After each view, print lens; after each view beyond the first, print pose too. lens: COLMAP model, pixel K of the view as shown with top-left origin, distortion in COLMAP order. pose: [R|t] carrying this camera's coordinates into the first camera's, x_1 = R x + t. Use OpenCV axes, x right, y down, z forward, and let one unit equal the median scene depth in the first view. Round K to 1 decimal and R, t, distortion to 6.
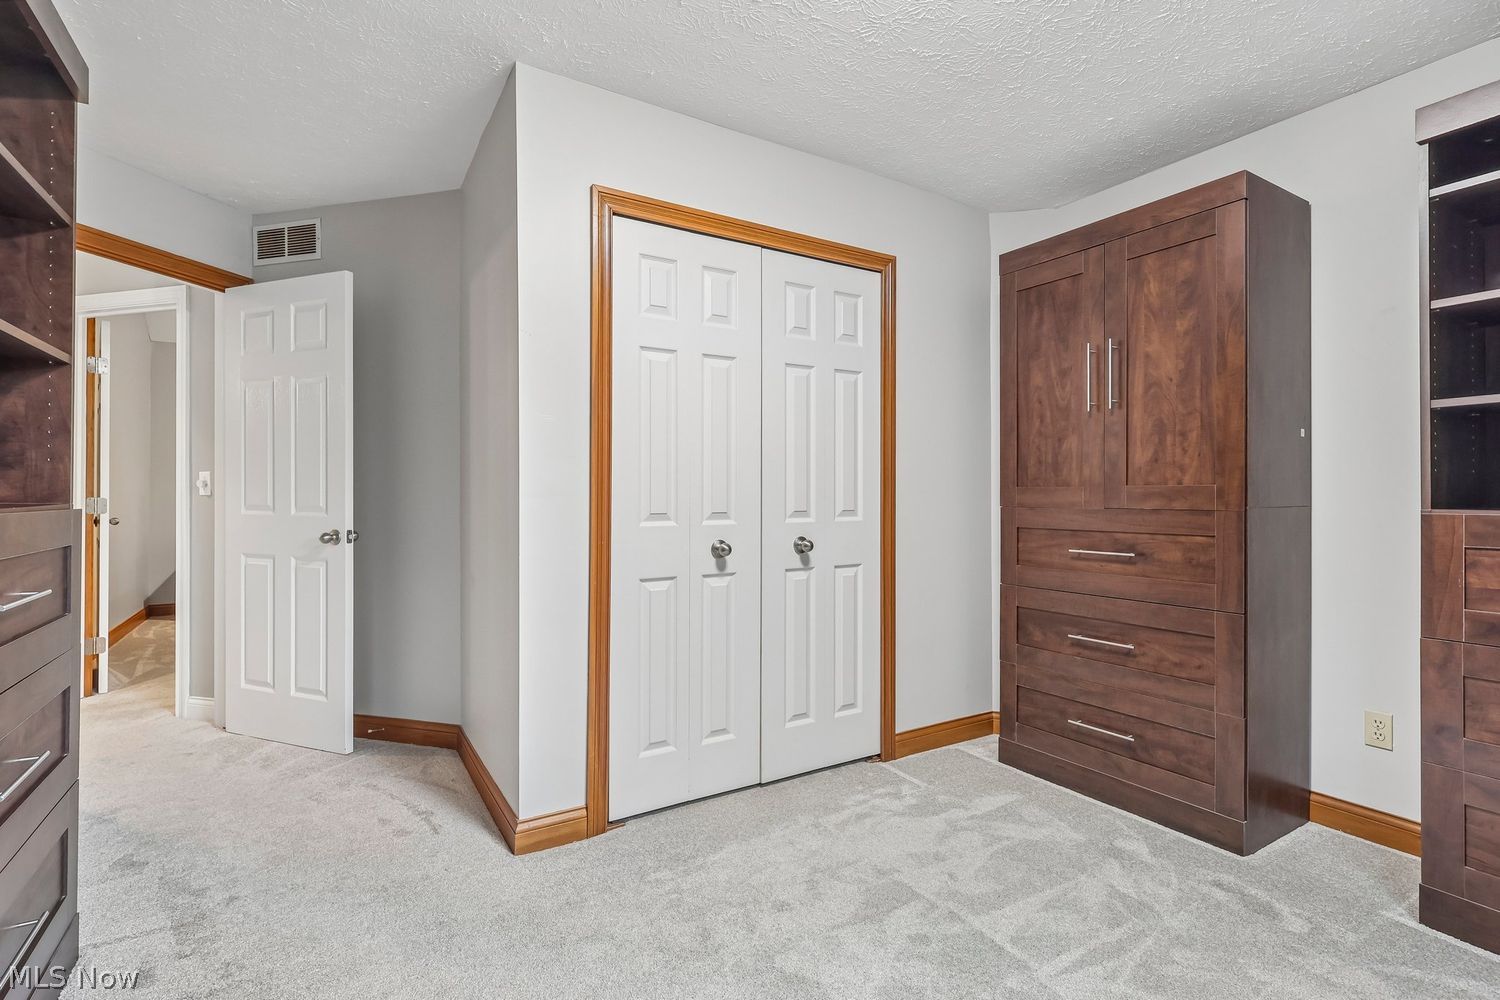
lens RADIAL K [[705.3, 0, 746.3], [0, 705.3, 492.6], [0, 0, 1]] dist [-0.002849, 0.000187]
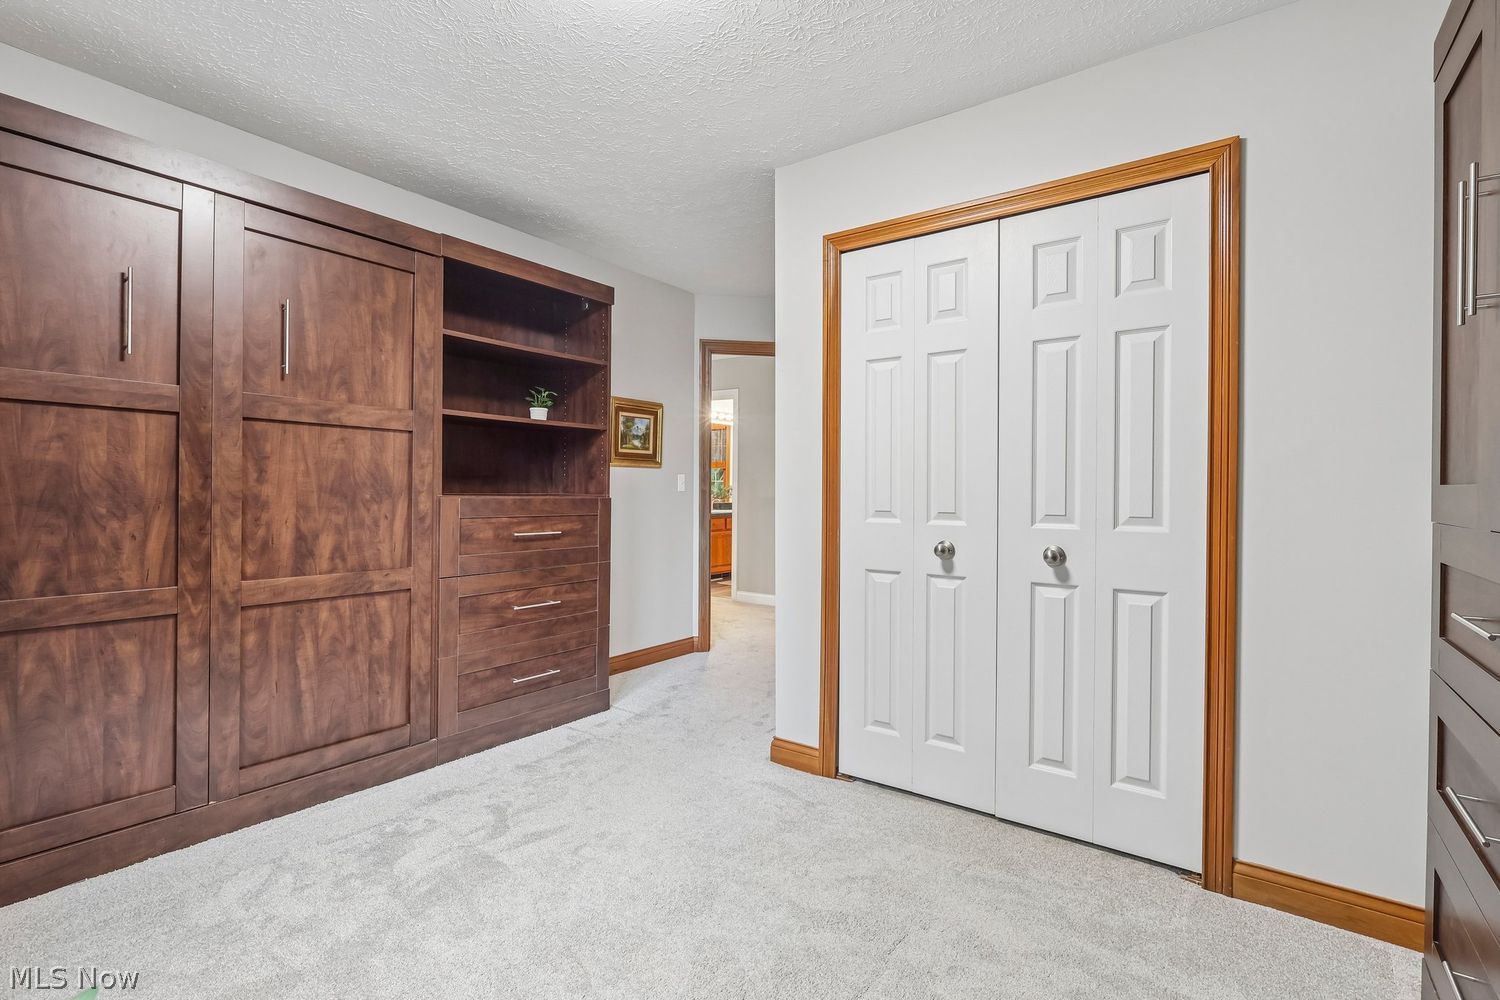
lens RADIAL K [[705.3, 0, 761.9], [0, 705.3, 496.8], [0, 0, 1]] dist [-0.002849, 0.000187]
pose [[0.378668, 0.005736, -0.925515, 1.751520], [-0.011626, 0.999931, 0.001441, 0.019011], [0.925460, 0.010214, 0.378708, 0.906509]]
